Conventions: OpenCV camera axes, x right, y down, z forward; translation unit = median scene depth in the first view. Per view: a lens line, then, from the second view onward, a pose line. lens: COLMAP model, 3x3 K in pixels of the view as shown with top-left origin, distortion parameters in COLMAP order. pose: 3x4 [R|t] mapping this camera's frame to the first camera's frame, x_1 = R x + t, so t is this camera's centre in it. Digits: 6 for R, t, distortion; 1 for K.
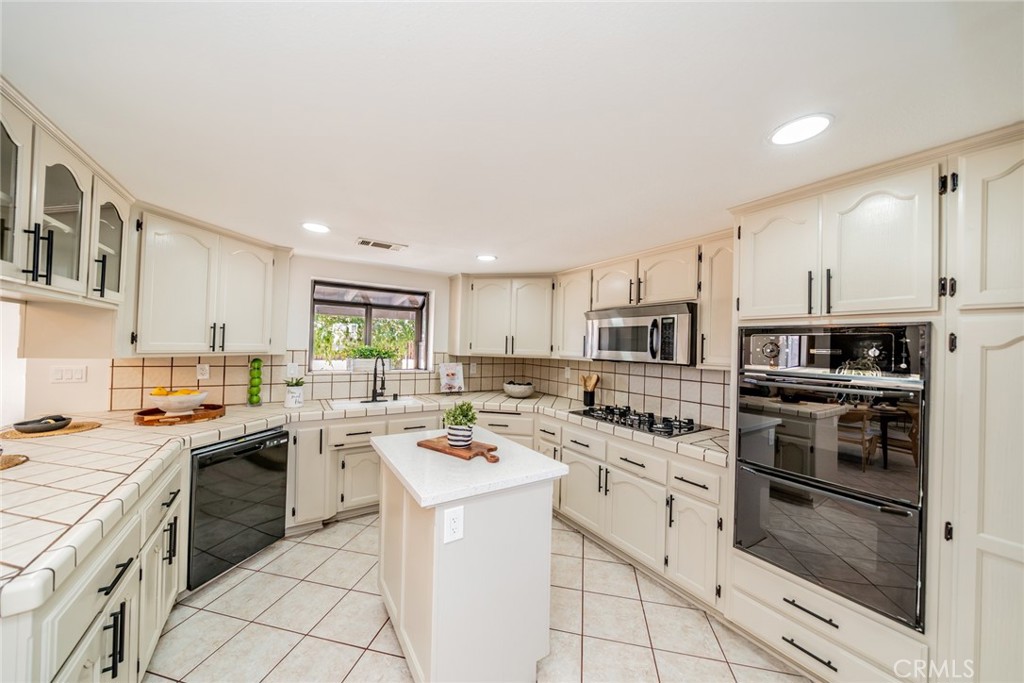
lens RADIAL K [[353.2, 0, 508.3], [0, 353.2, 342.8], [0, 0, 1]] dist [-0.002115, -0.000124]
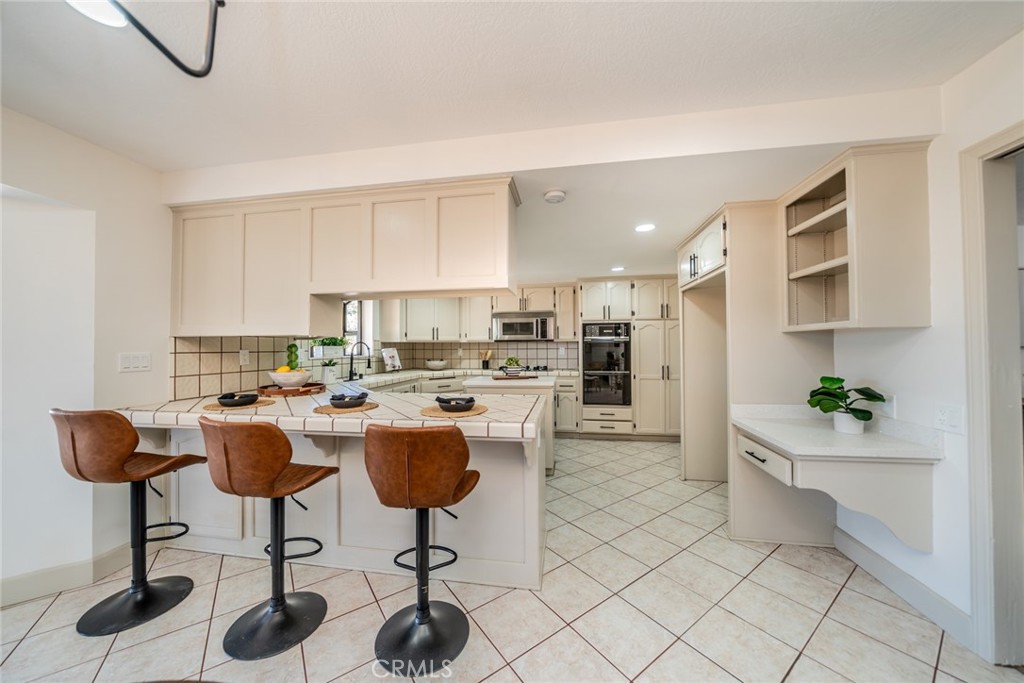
lens RADIAL K [[353.2, 0, 512.2], [0, 353.2, 341.0], [0, 0, 1]] dist [-0.002115, -0.000124]
pose [[0.665048, -0.016864, 0.746610, -1.222084], [0.017911, 0.999818, 0.006629, 0.045384], [-0.746586, 0.008964, 0.665229, -0.278774]]
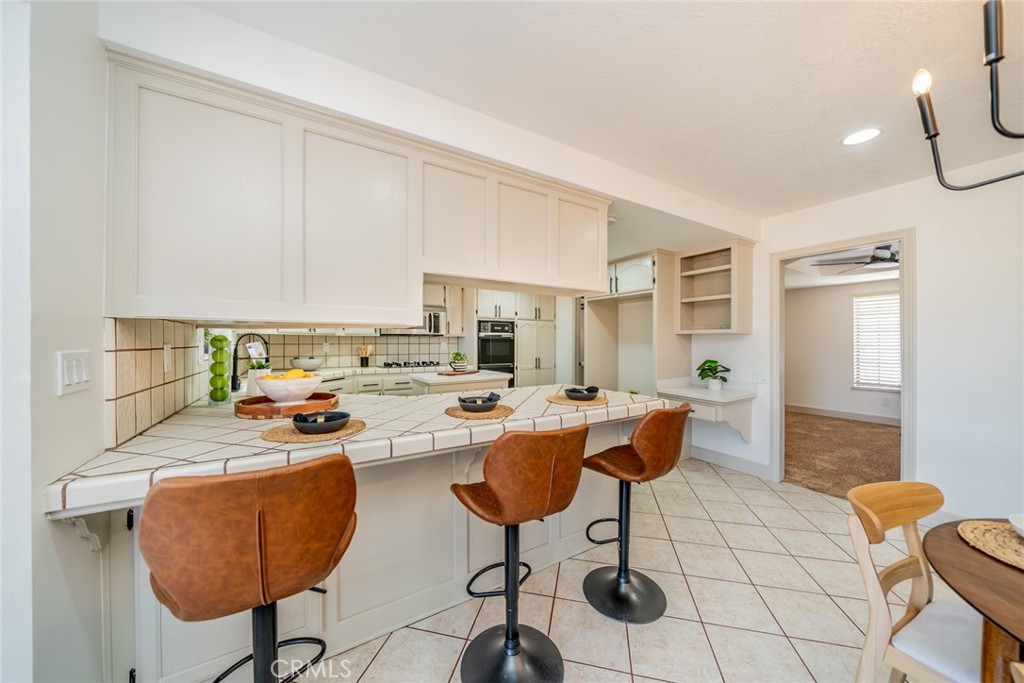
lens RADIAL K [[353.2, 0, 513.0], [0, 353.2, 342.7], [0, 0, 1]] dist [-0.002115, -0.000124]
pose [[0.004012, -0.030322, 0.999532, -1.580232], [-0.008040, 0.999507, 0.030354, 0.036734], [-0.999960, -0.008158, 0.003767, 0.499962]]
